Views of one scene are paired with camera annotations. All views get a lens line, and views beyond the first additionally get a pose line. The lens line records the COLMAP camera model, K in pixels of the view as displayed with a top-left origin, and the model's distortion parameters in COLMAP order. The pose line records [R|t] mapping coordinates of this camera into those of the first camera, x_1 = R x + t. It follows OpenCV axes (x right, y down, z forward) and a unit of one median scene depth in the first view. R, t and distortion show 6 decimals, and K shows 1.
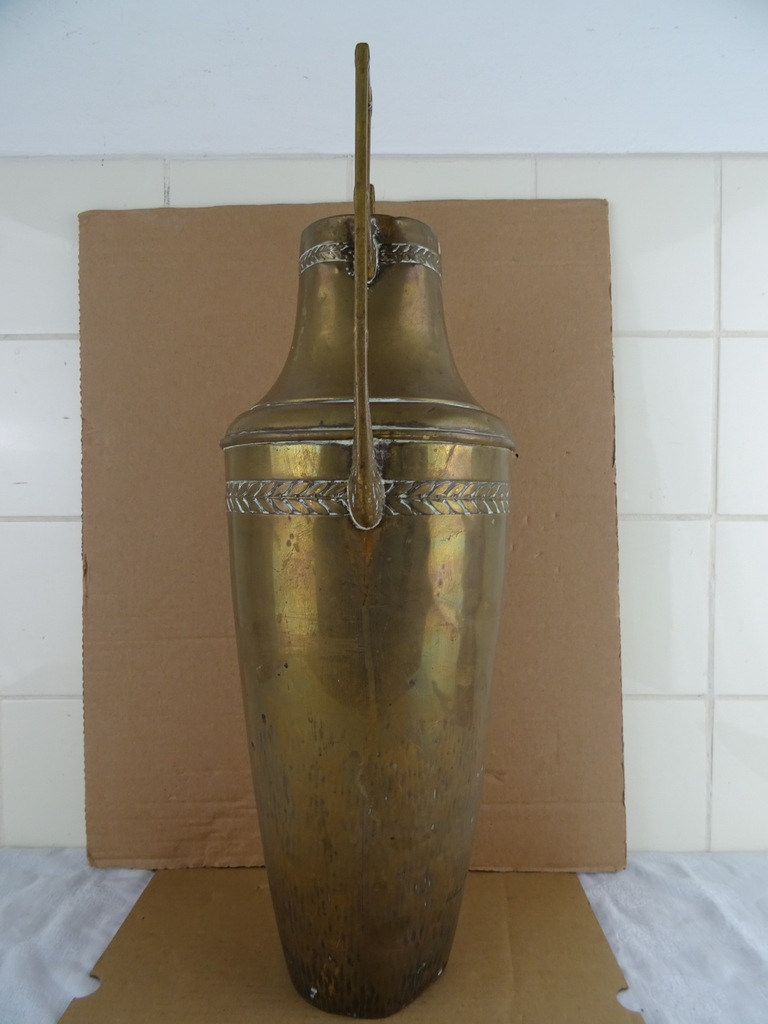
lens RADIAL K [[720.0, 0, 382.1], [0, 720.0, 507.8], [0, 0, 1]] dist [-0.001275, -0.008189]
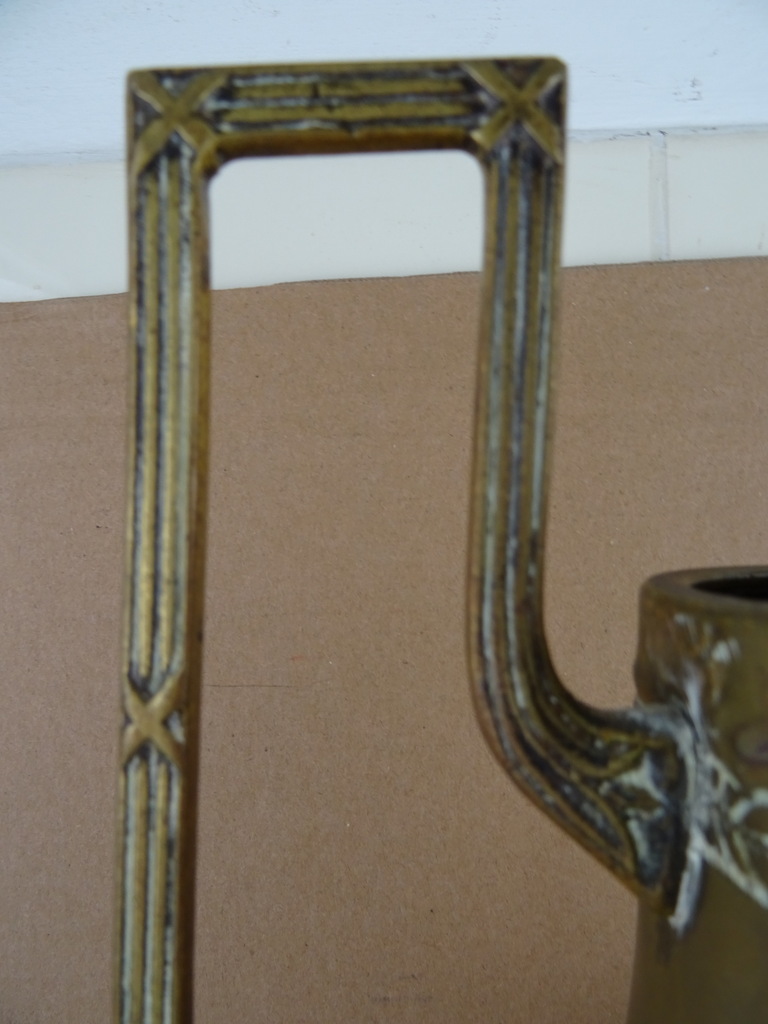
lens RADIAL K [[720.0, 0, 385.5], [0, 720.0, 509.2], [0, 0, 1]] dist [-0.001275, -0.008189]
pose [[0.998352, -0.013054, -0.055877, -0.164865], [0.010971, 0.999239, -0.037426, -0.302074], [0.056323, 0.036752, 0.997736, 0.668599]]
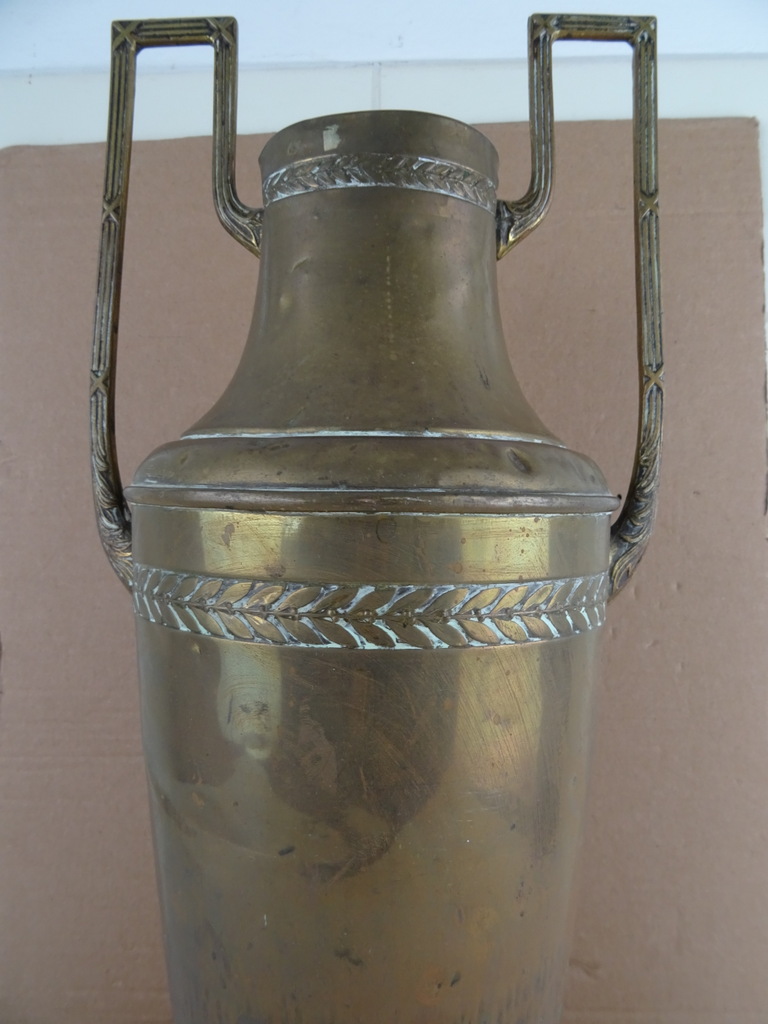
lens RADIAL K [[720.0, 0, 388.3], [0, 720.0, 511.3], [0, 0, 1]] dist [-0.001275, -0.008189]
pose [[0.998929, 0.006453, -0.045822, 0.000641], [-0.006343, 0.999977, 0.002532, -0.059500], [0.045837, -0.002239, 0.998946, 0.315881]]
